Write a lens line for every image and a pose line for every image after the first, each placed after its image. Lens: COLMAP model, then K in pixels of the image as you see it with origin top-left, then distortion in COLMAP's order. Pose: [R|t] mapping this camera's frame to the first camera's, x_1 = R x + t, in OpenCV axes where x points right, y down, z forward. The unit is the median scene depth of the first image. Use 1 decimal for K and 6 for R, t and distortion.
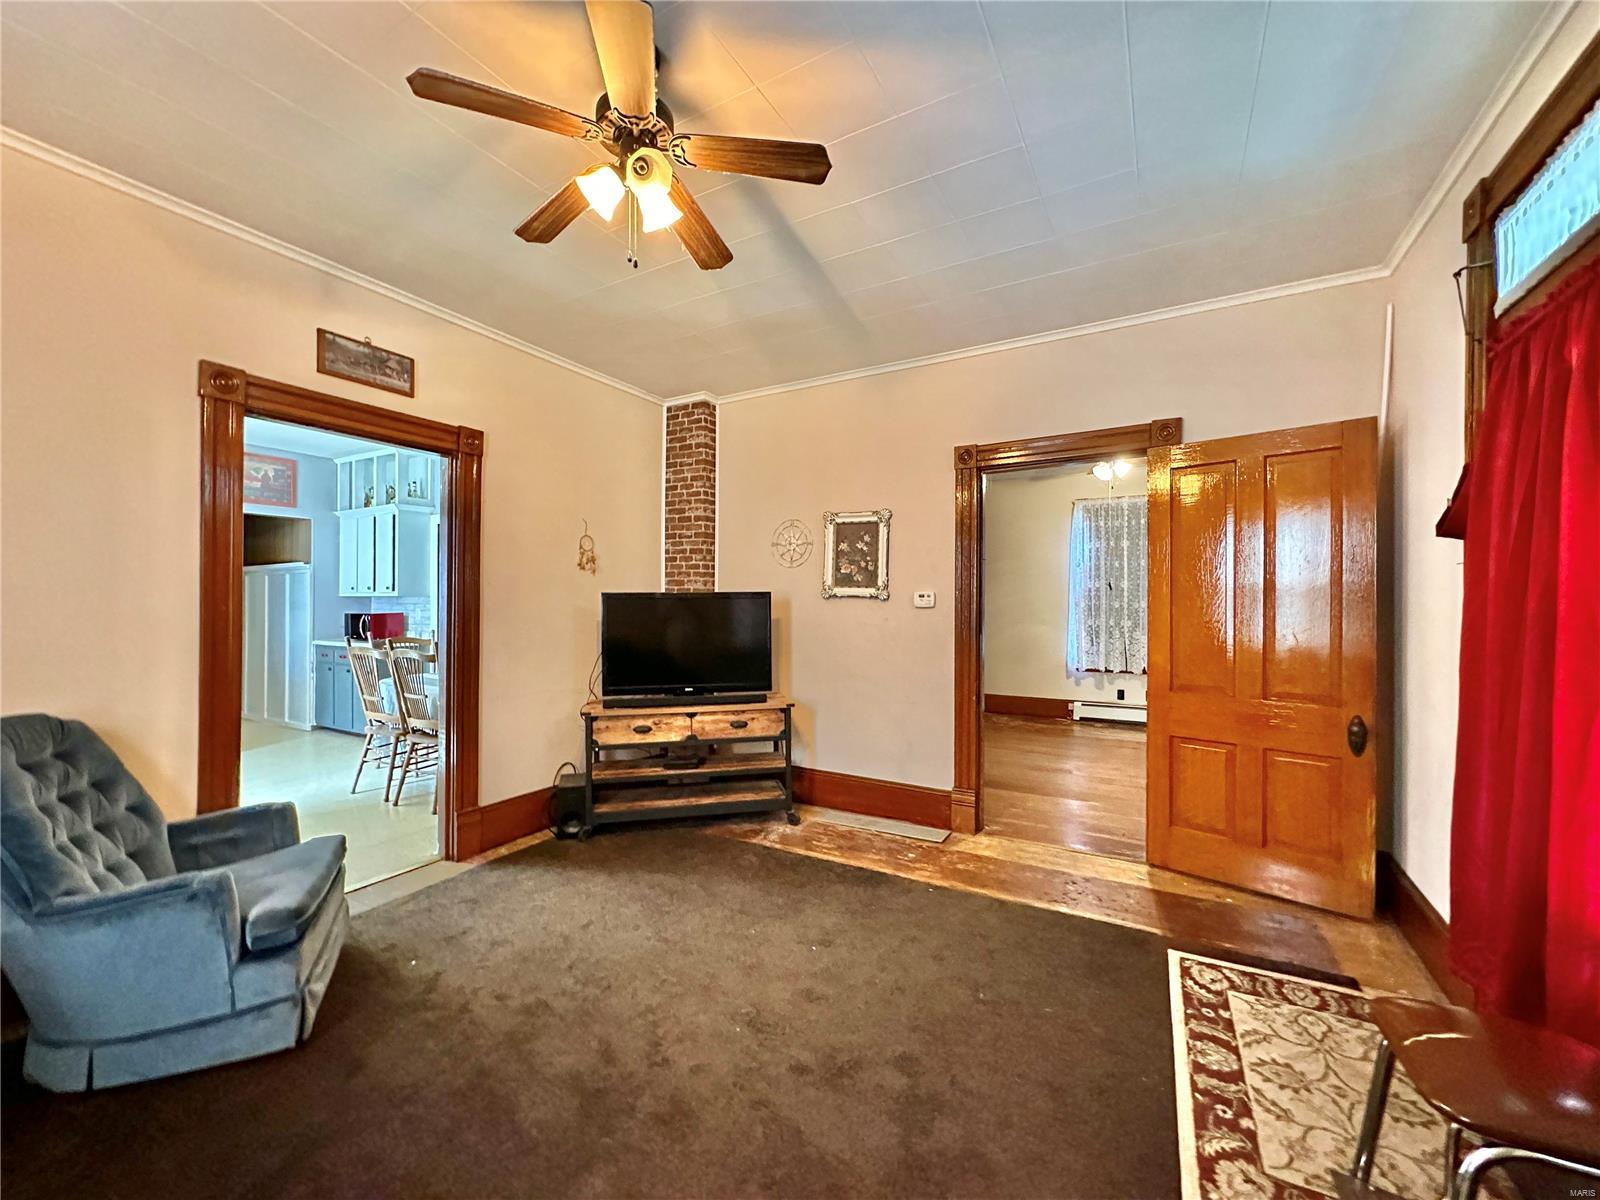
lens RADIAL K [[639.9, 0, 804.9], [0, 639.9, 600.6], [0, 0, 1]] dist [0.001659, -0.000224]
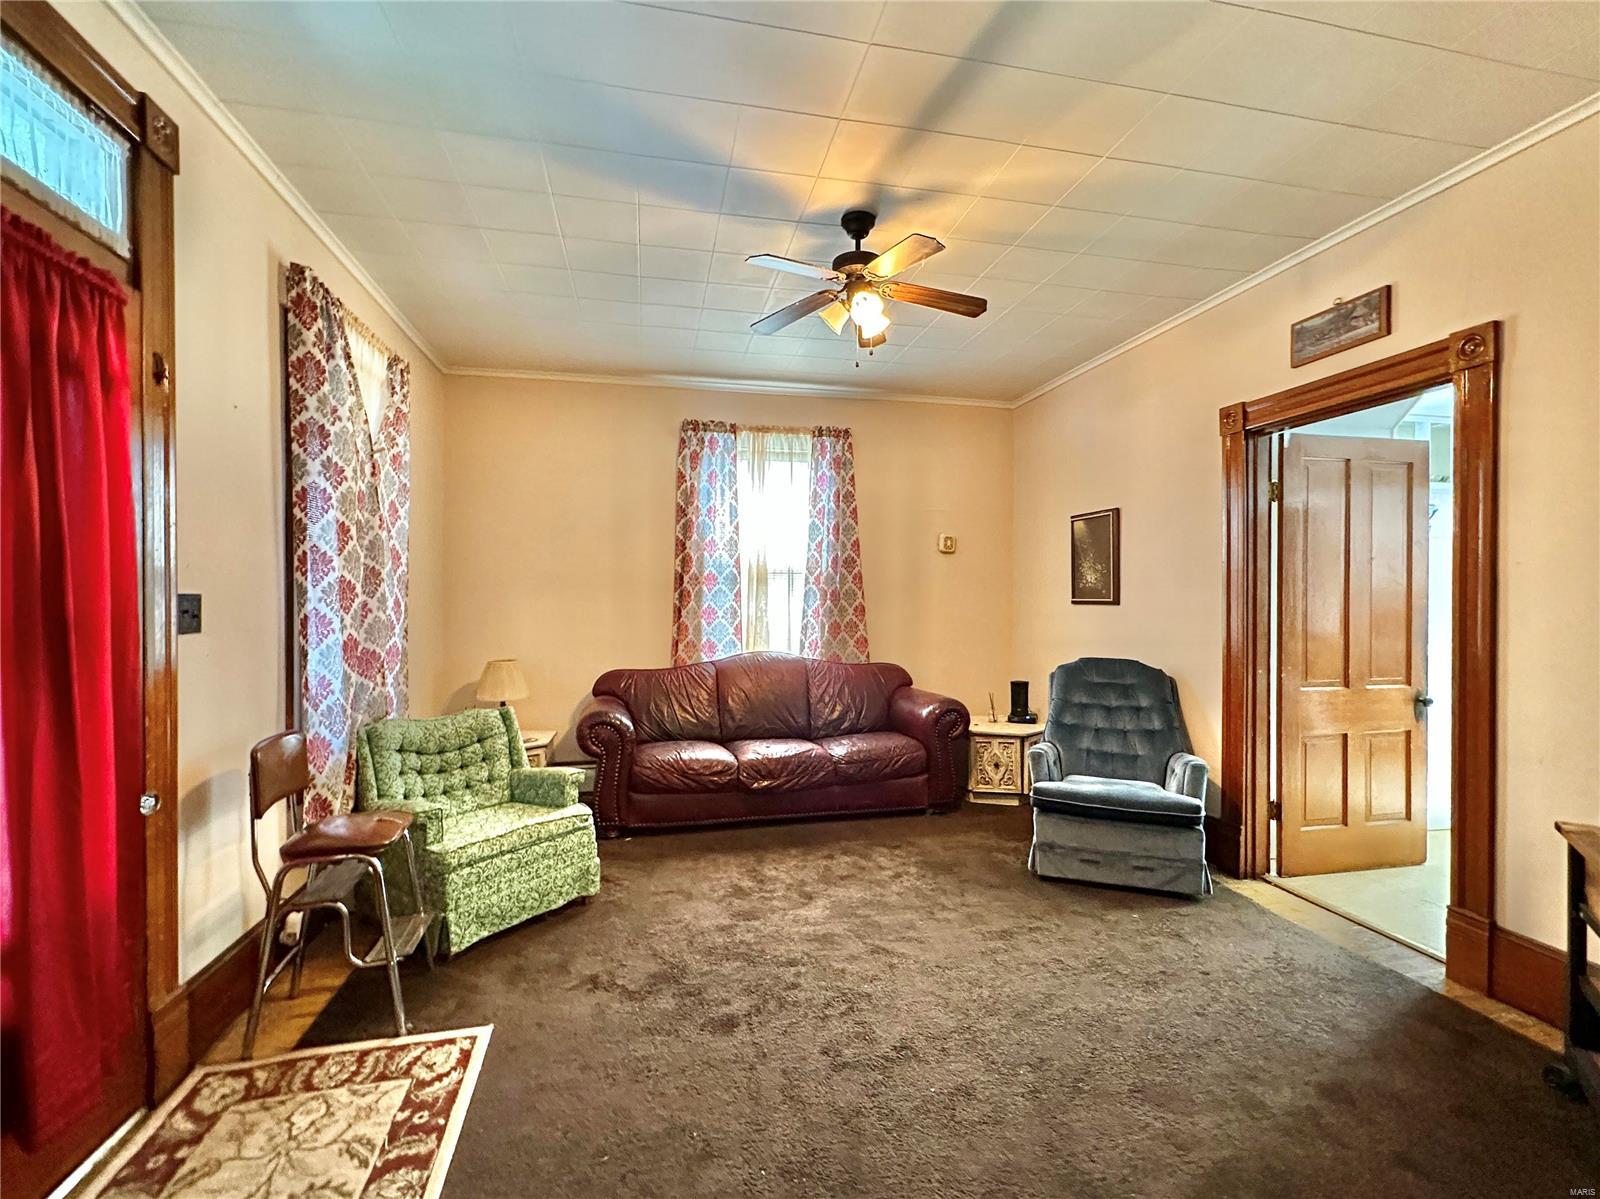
lens RADIAL K [[639.9, 0, 789.1], [0, 639.9, 599.2], [0, 0, 1]] dist [0.001659, -0.000224]
pose [[-0.736213, 0.007601, -0.676707, 0.842543], [-0.000036, 0.999936, 0.011272, -0.001895], [0.676750, 0.008323, -0.736166, 1.965968]]
